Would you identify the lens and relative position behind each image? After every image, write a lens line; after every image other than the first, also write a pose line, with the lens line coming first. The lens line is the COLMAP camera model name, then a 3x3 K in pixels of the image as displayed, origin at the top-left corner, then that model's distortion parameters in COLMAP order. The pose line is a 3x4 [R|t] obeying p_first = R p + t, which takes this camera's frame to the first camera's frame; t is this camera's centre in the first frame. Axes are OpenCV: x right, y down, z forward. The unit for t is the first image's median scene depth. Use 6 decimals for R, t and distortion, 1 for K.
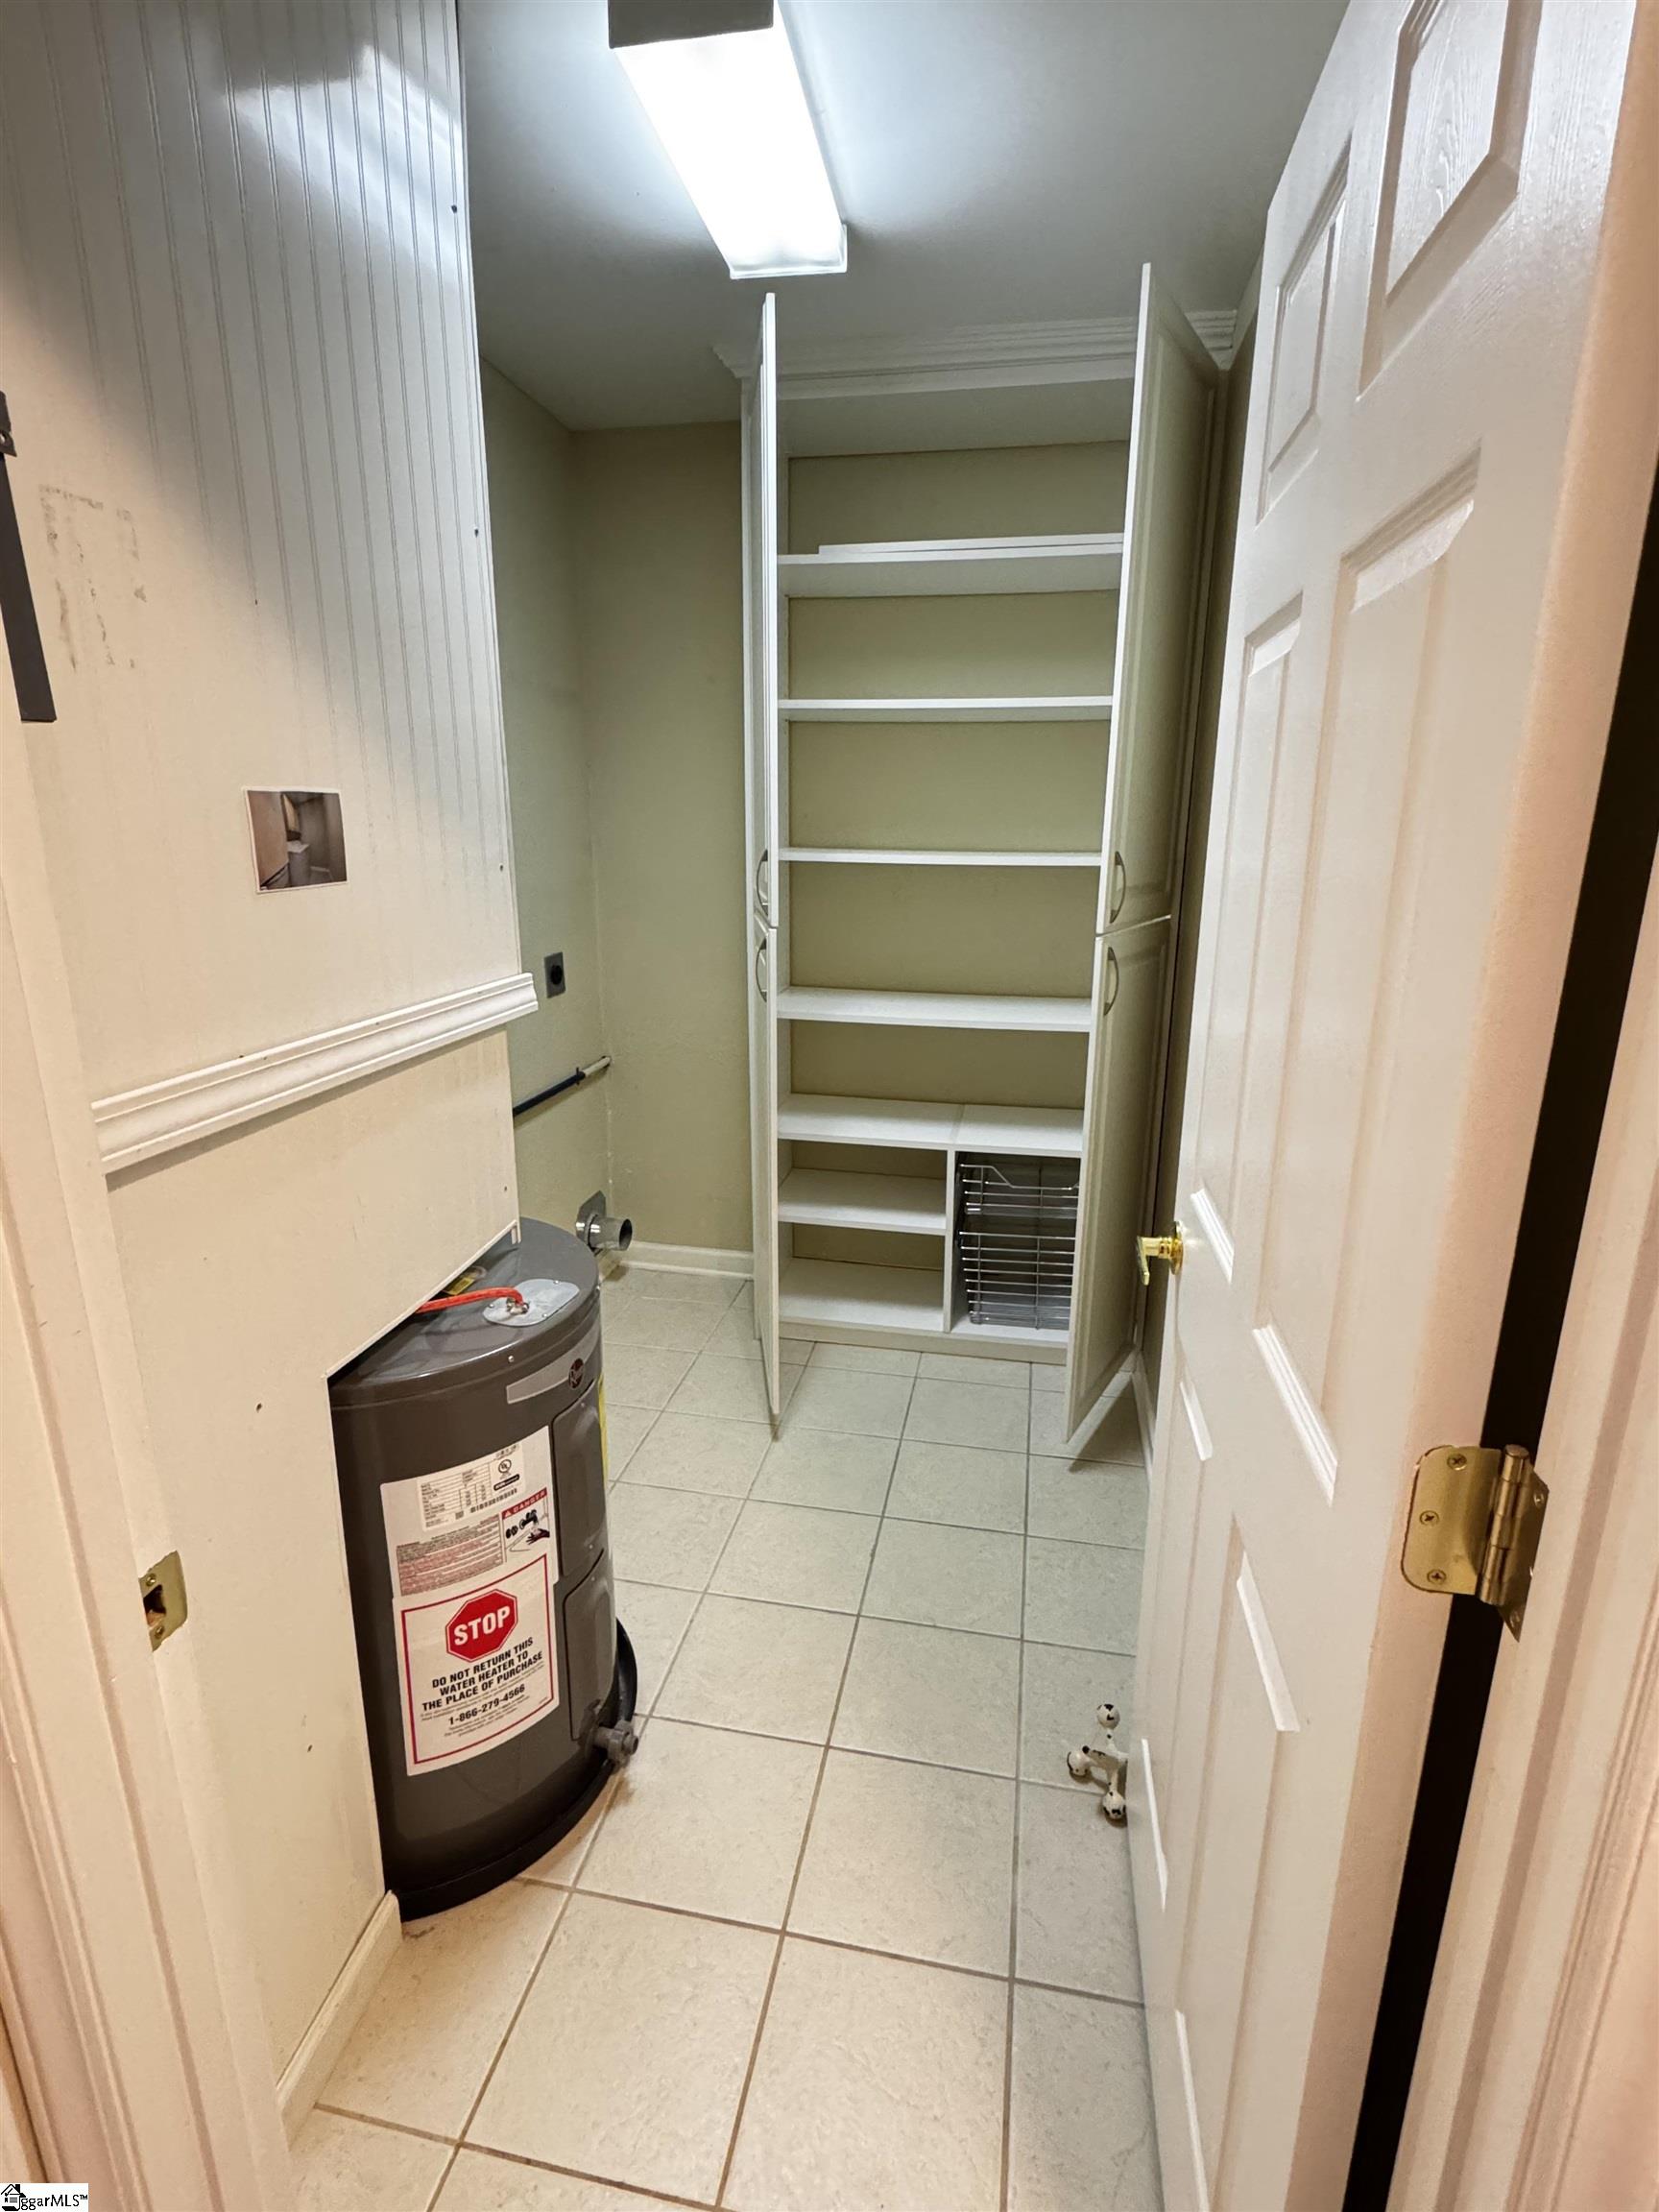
lens RADIAL K [[1058.1, 0, 829.5], [0, 1058.1, 1106.0], [0, 0, 1]] dist [-0.000458, 0.000700]
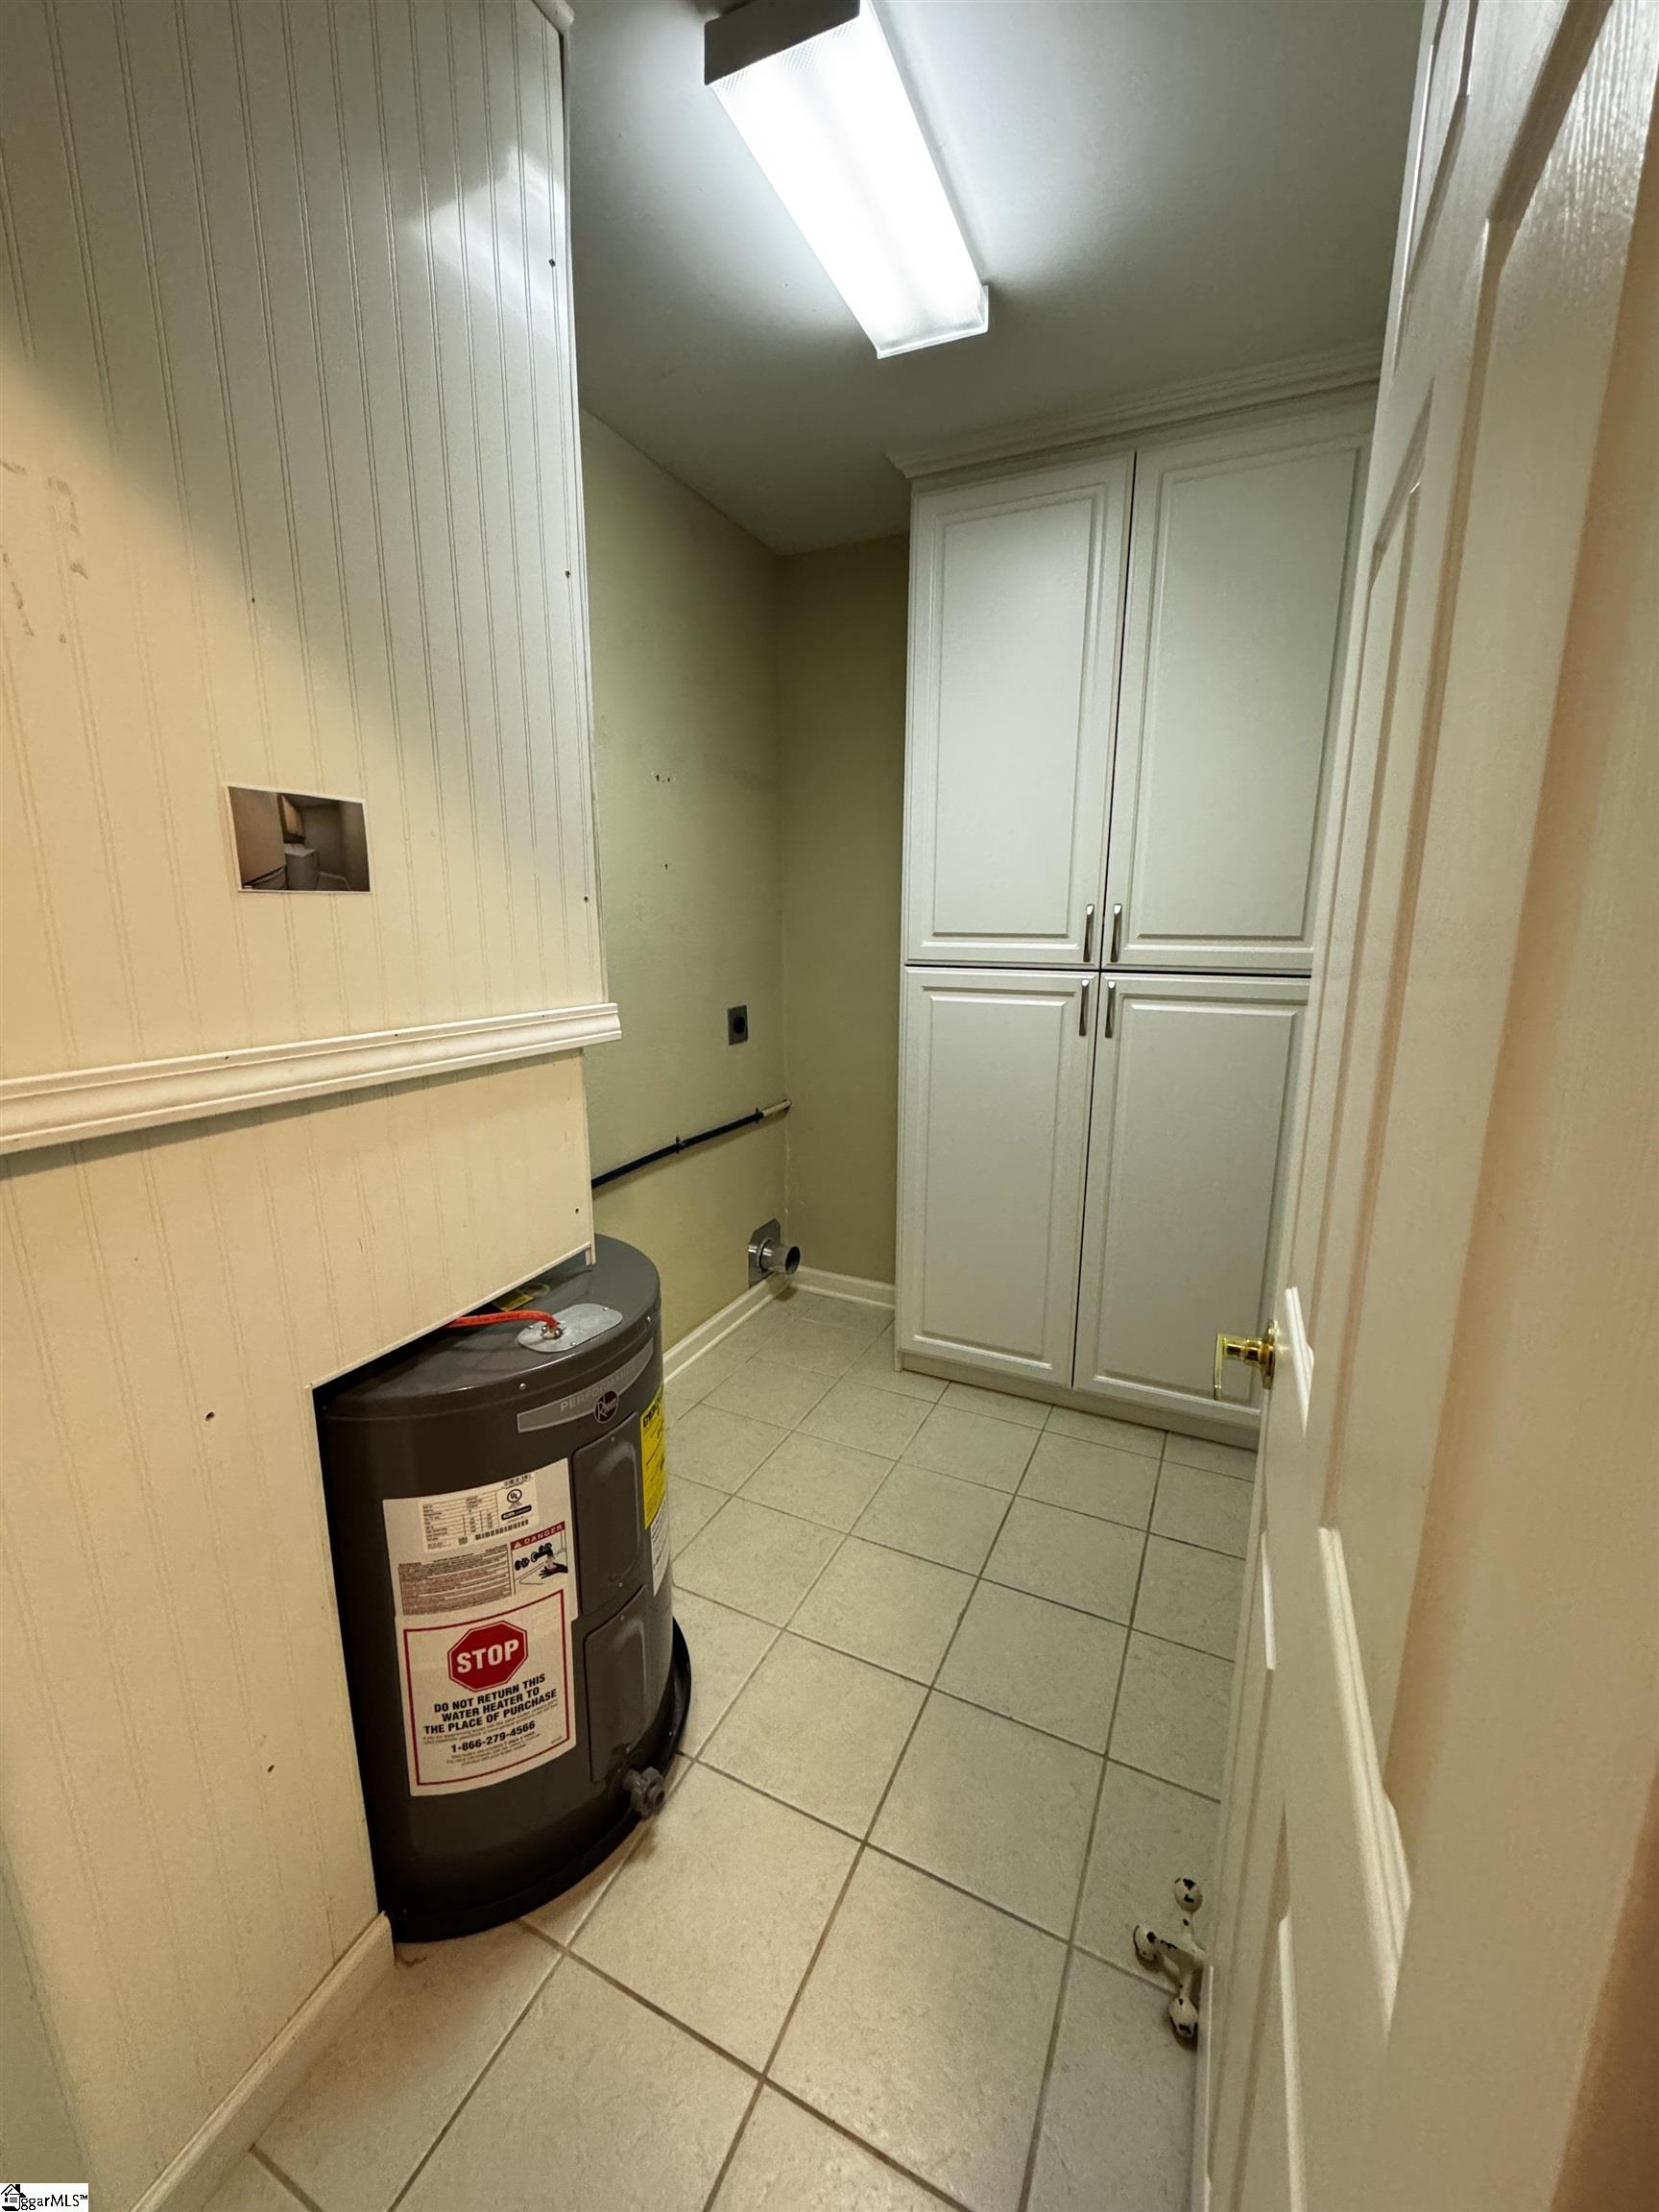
lens RADIAL K [[876.1, 0, 829.5], [0, 876.1, 1106.0], [0, 0, 1]] dist [0.001098, 0.000007]
pose [[0.968685, 0.052202, -0.242742, 0.146564], [-0.065359, 0.996780, -0.046459, 0.000370], [0.239535, 0.060870, 0.968978, 0.254312]]
